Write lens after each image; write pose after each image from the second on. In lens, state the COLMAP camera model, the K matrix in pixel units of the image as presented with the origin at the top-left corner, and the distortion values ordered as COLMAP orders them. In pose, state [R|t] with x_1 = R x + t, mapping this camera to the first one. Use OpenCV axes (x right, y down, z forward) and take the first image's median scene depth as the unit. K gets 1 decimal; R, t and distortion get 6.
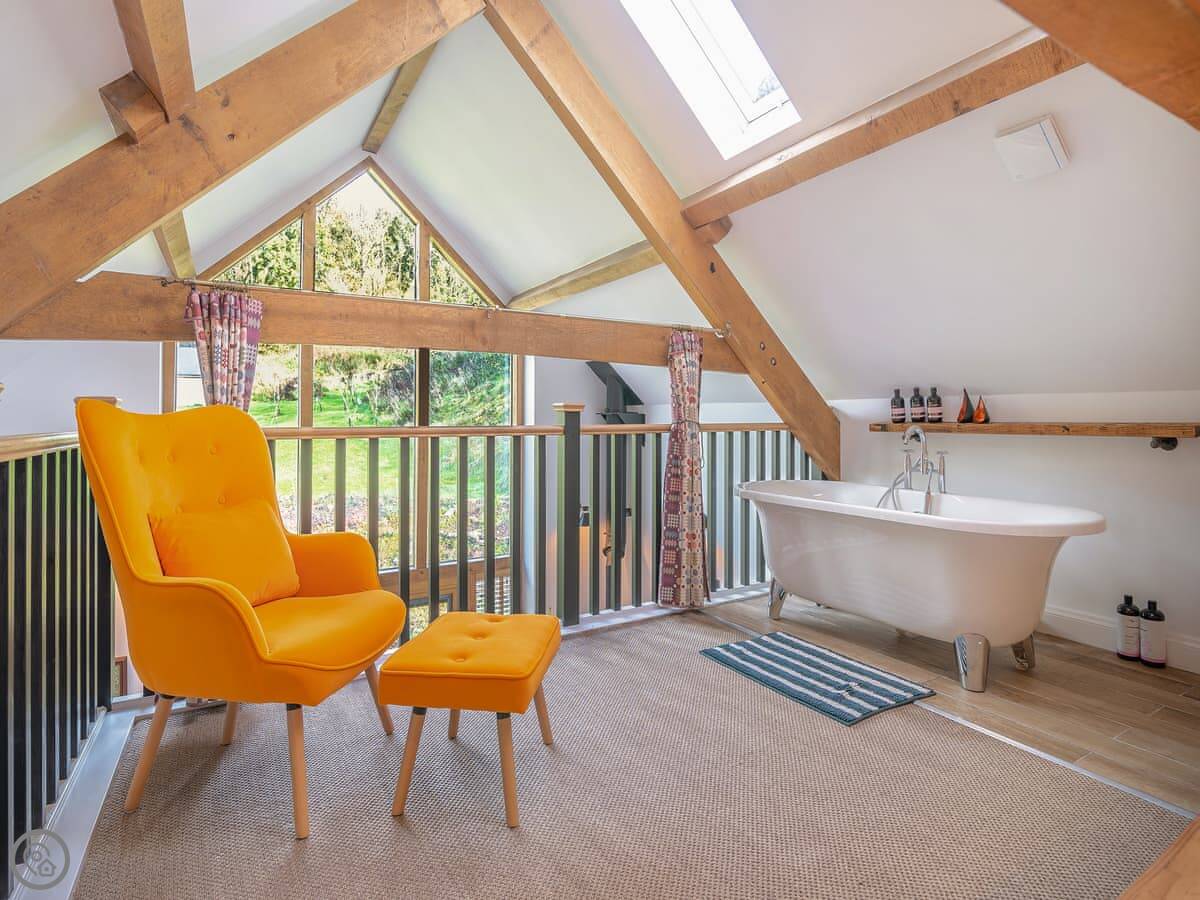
lens RADIAL K [[579.7, 0, 601.9], [0, 579.7, 414.3], [0, 0, 1]] dist [-0.020231, 0.000019]
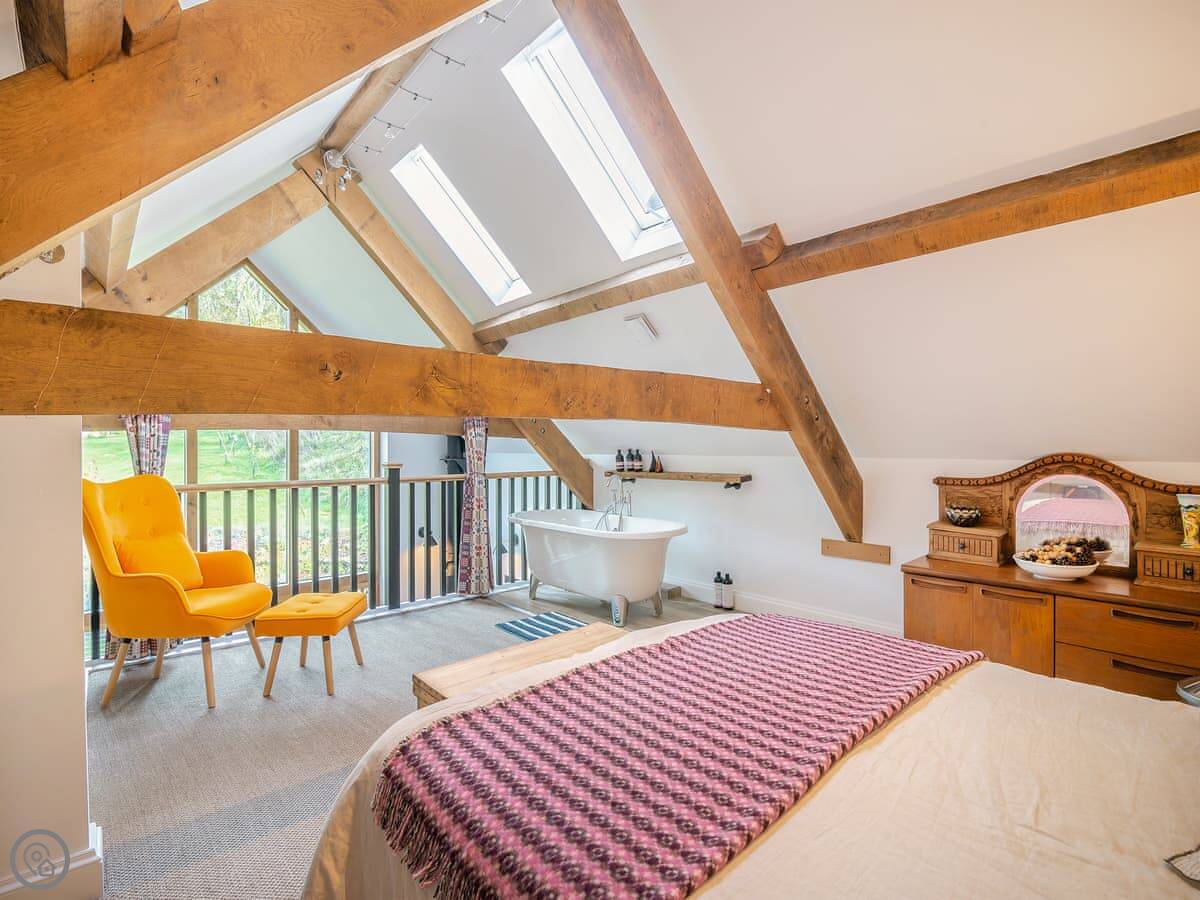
lens RADIAL K [[551.7, 0, 600.0], [0, 551.7, 450.0], [0, 0, 1]] dist [-0.018898, 0.000003]
pose [[0.981578, -0.004682, 0.191004, 0.196672], [0.002685, 0.999939, 0.010715, -0.064797], [-0.191042, -0.010005, 0.981531, -0.498191]]
